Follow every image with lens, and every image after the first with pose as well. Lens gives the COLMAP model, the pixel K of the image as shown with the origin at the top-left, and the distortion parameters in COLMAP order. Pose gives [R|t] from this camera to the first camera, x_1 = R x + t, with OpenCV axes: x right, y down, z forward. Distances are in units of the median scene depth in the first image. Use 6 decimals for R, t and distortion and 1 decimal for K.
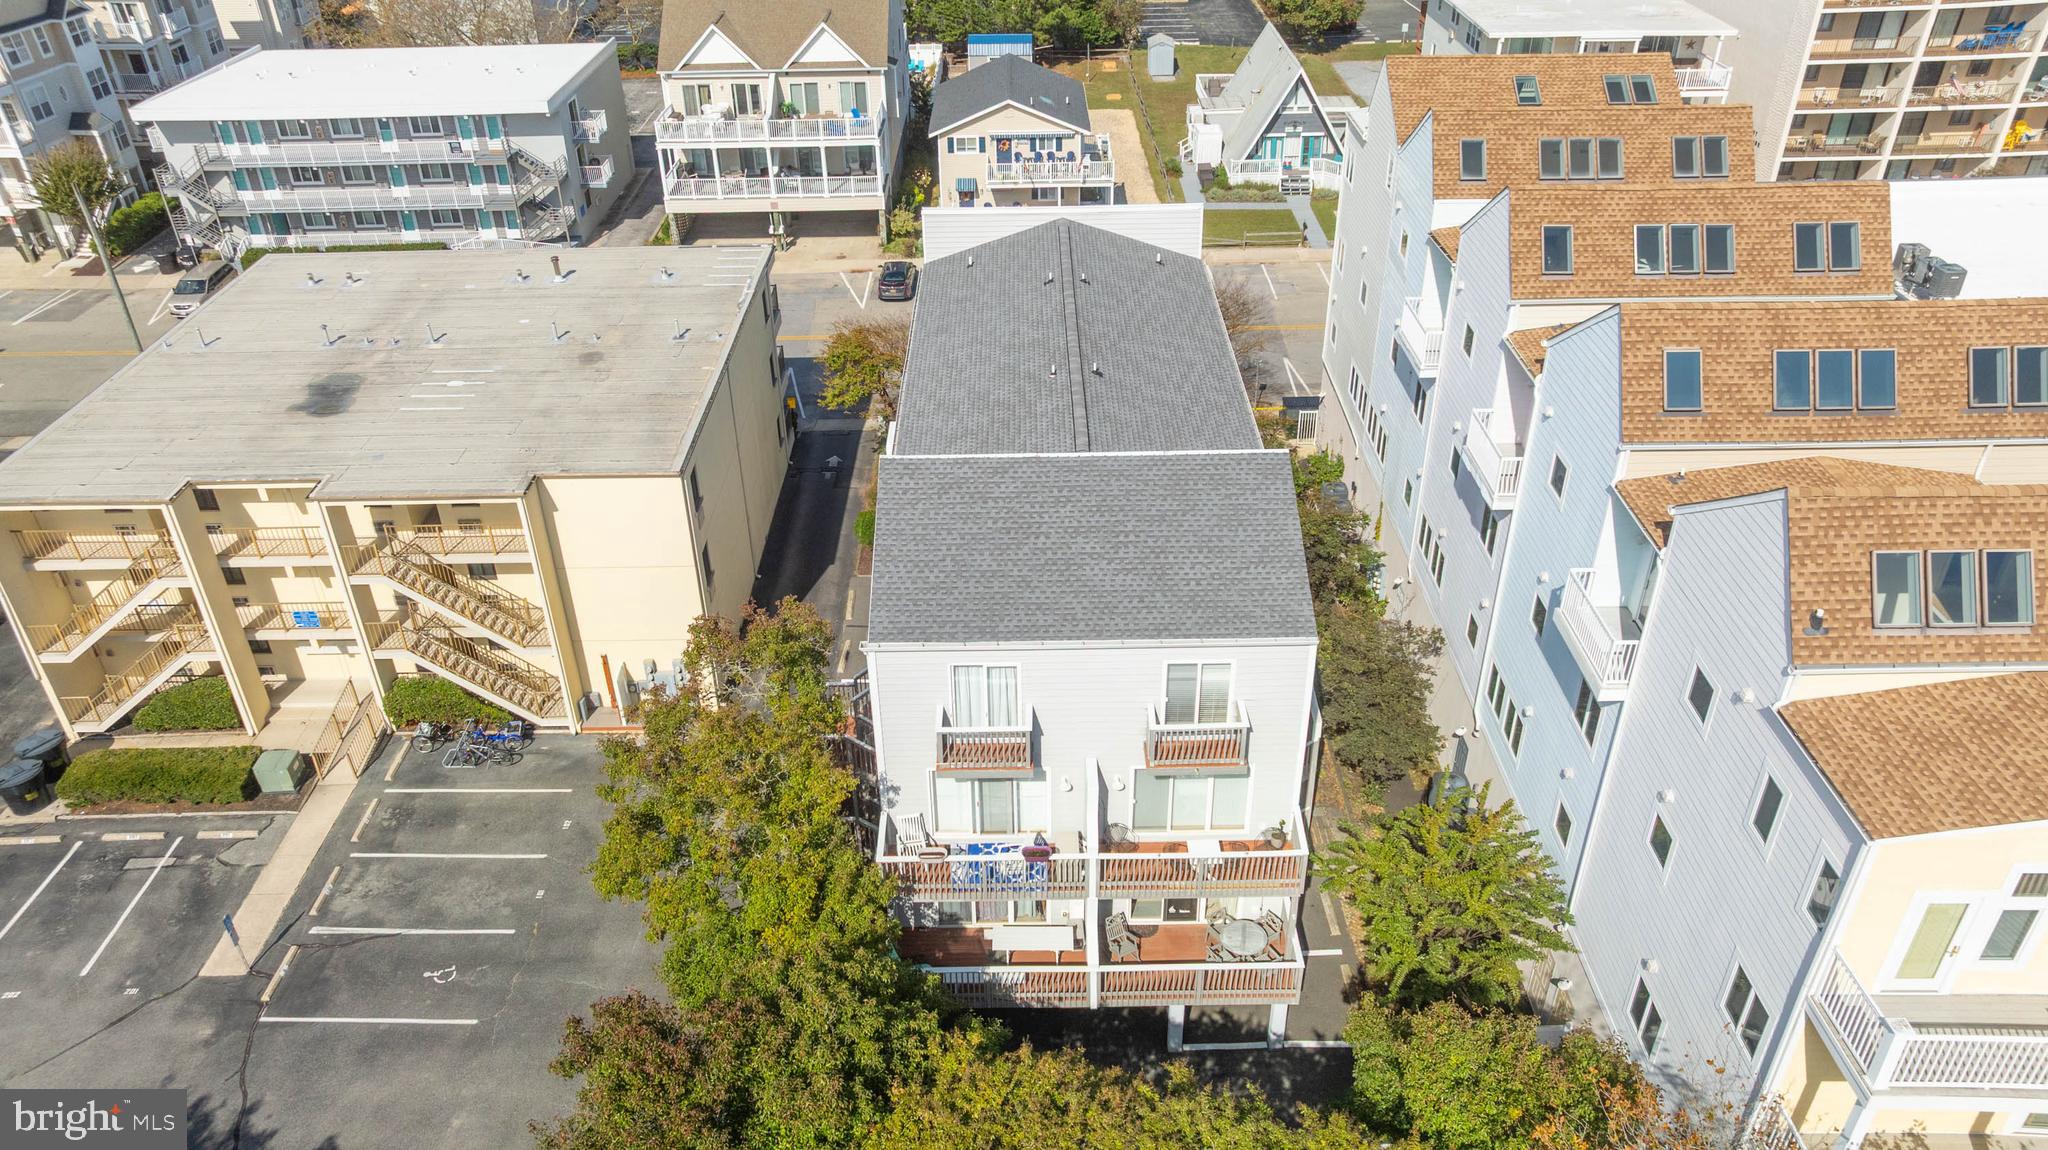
lens RADIAL K [[1446.2, 0, 1024.0], [0, 1446.2, 575.0], [0, 0, 1]] dist [-0.033407, 0.026528]
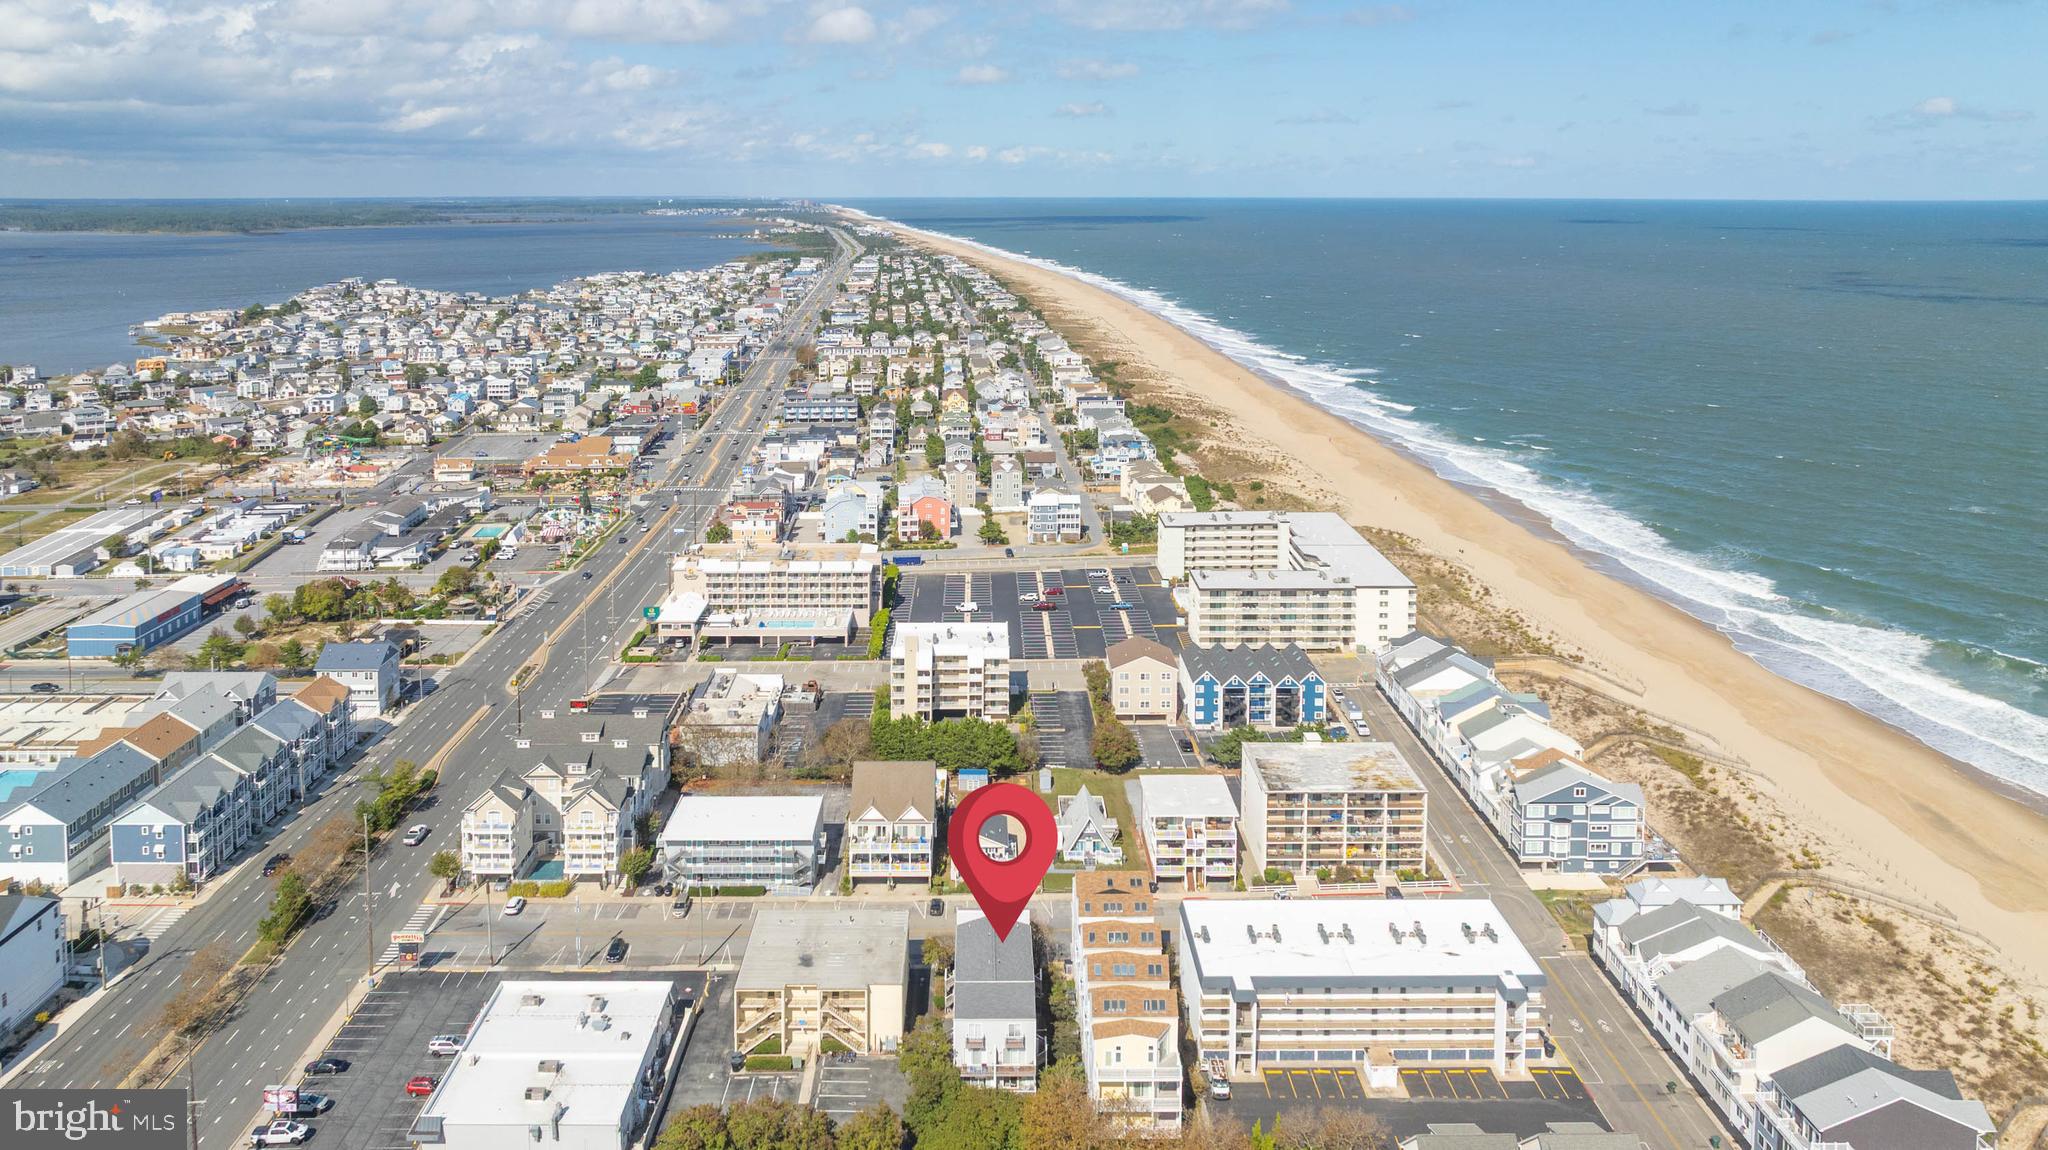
lens RADIAL K [[1492.2, 0, 983.5], [0, 1492.2, 326.6], [0, 0, 1]] dist [-0.008387, -0.002256]
pose [[0.999912, 0.013019, -0.002617, -0.005338], [-0.012751, 0.886356, -0.462829, 0.124503], [-0.003706, 0.462822, 0.886444, -1.958595]]
